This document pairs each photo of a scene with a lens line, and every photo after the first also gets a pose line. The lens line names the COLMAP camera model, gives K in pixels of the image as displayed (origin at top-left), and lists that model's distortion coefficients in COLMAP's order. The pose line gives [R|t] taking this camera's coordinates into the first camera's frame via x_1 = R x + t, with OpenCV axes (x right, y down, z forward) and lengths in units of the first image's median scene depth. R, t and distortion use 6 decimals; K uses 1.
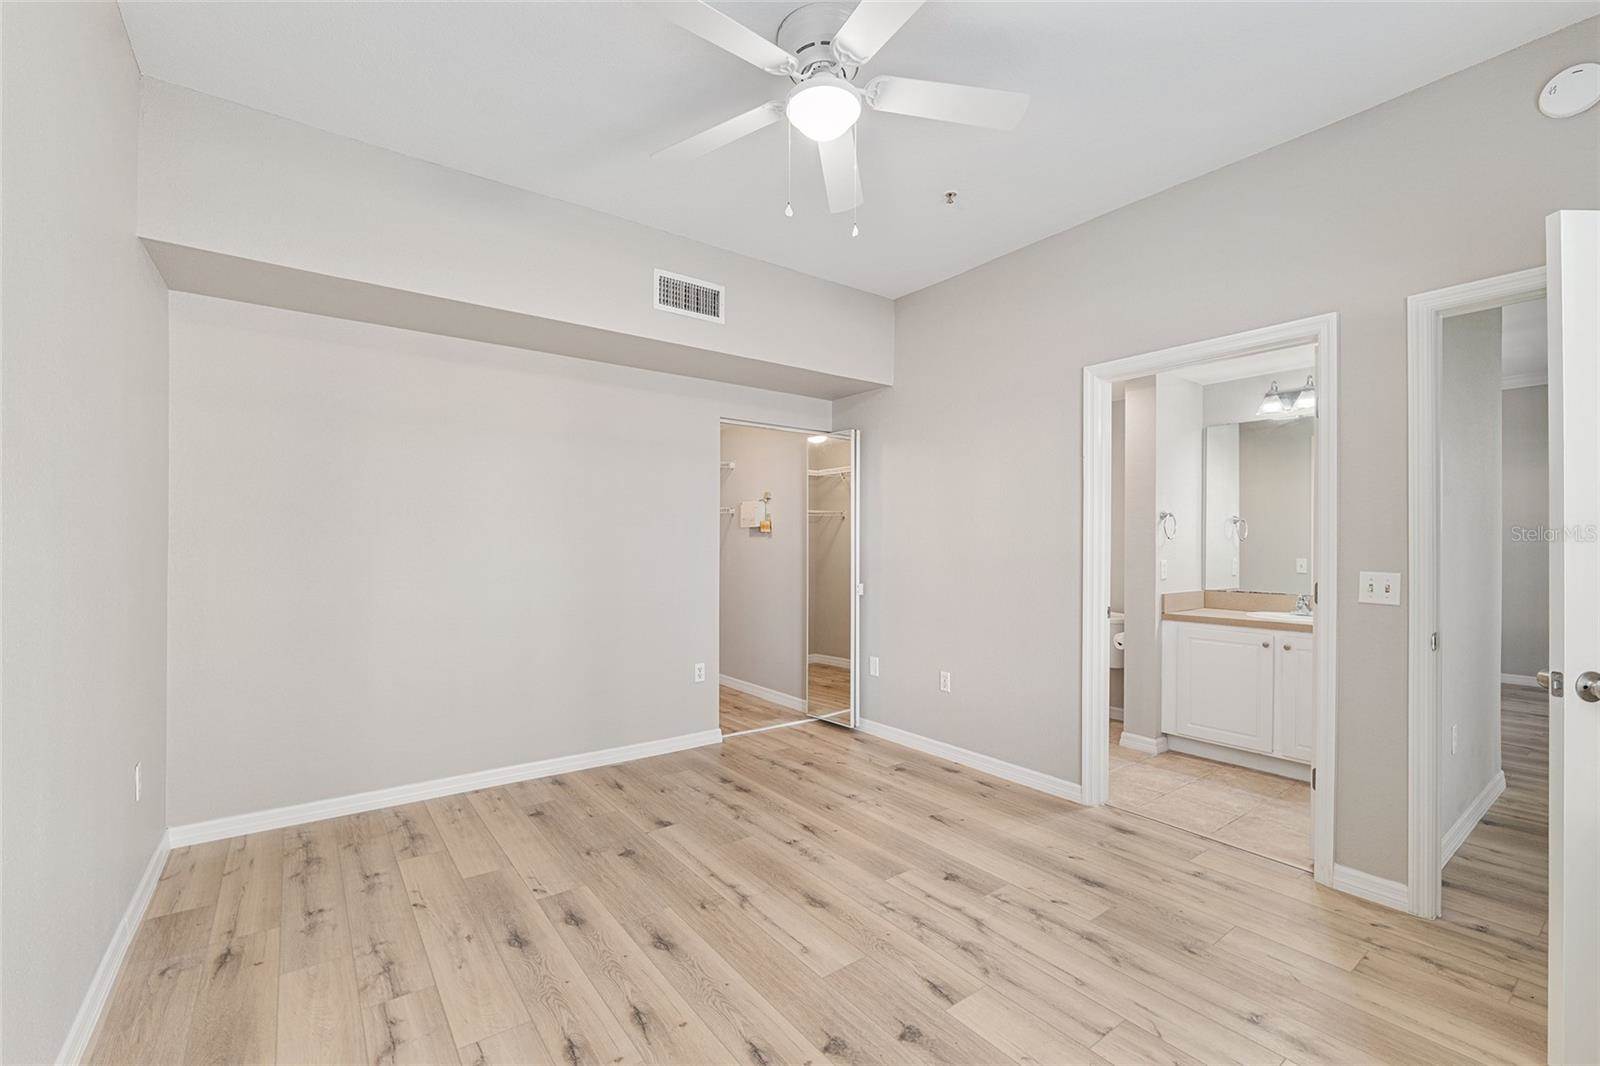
lens RADIAL K [[667.4, 0, 804.6], [0, 667.4, 542.0], [0, 0, 1]] dist [-0.011153, -0.000078]
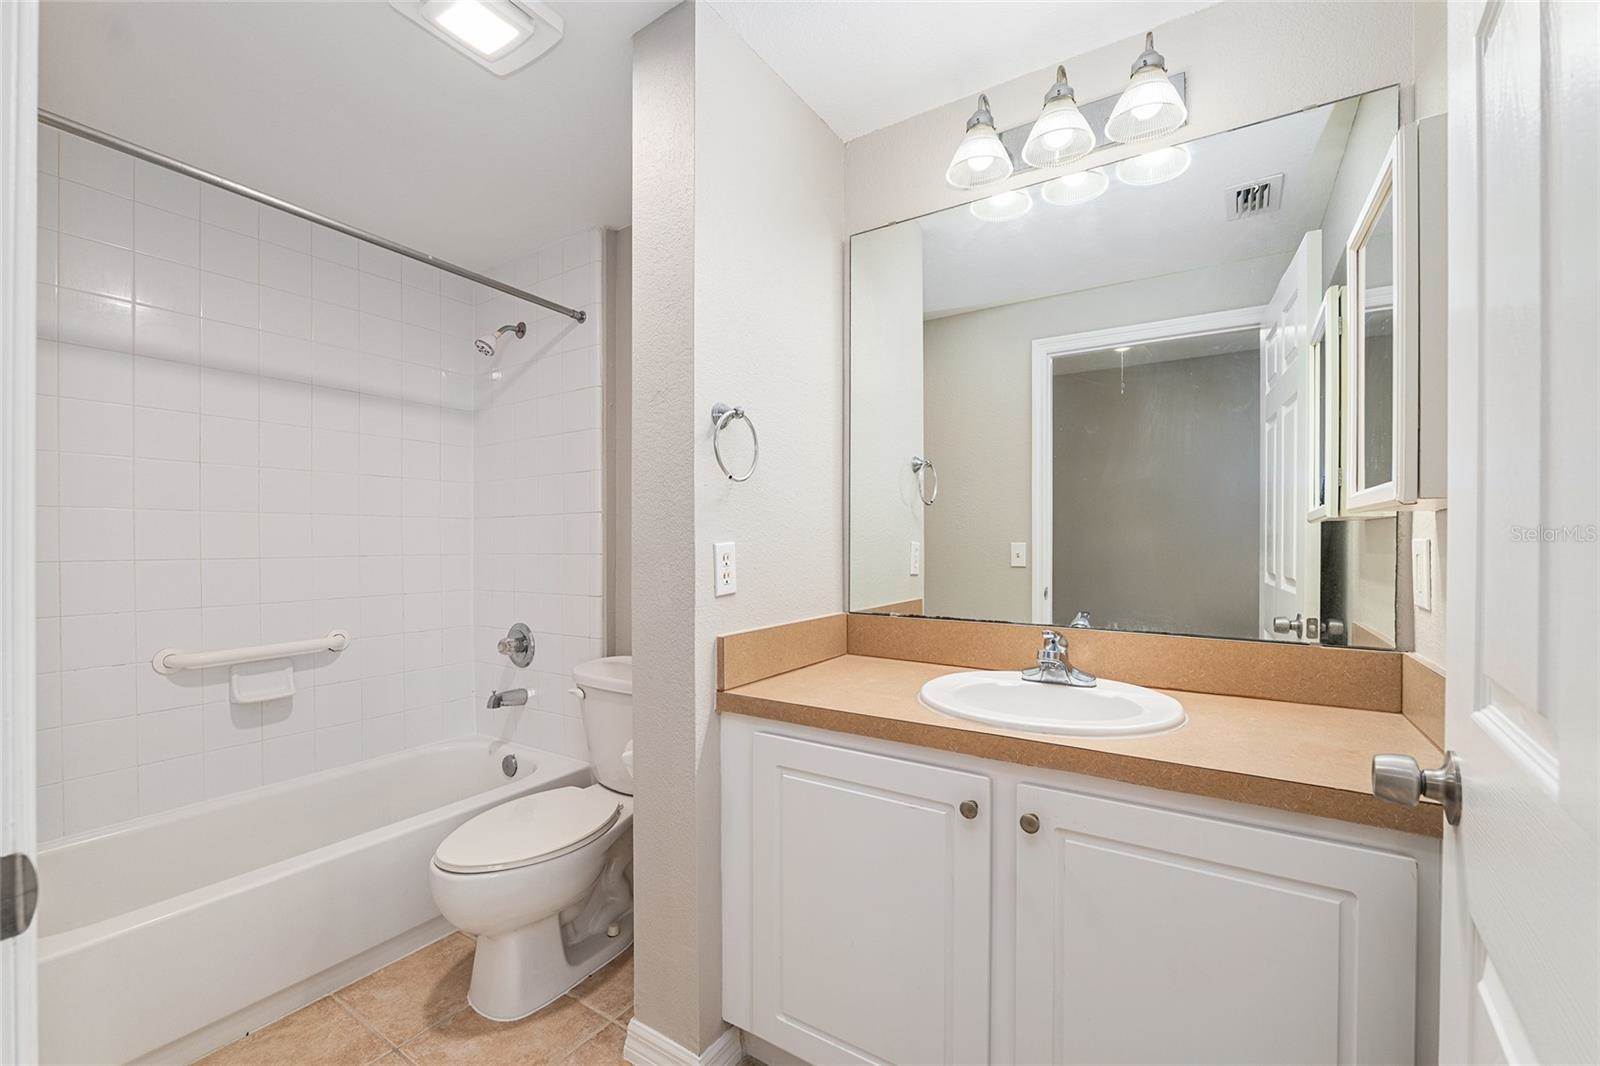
lens RADIAL K [[667.4, 0, 794.6], [0, 667.4, 538.4], [0, 0, 1]] dist [-0.011153, -0.000078]
pose [[0.938437, -0.004587, 0.345420, 0.418837], [0.003816, 0.999988, 0.002914, 0.022268], [-0.345430, -0.001417, 0.938444, 0.603583]]
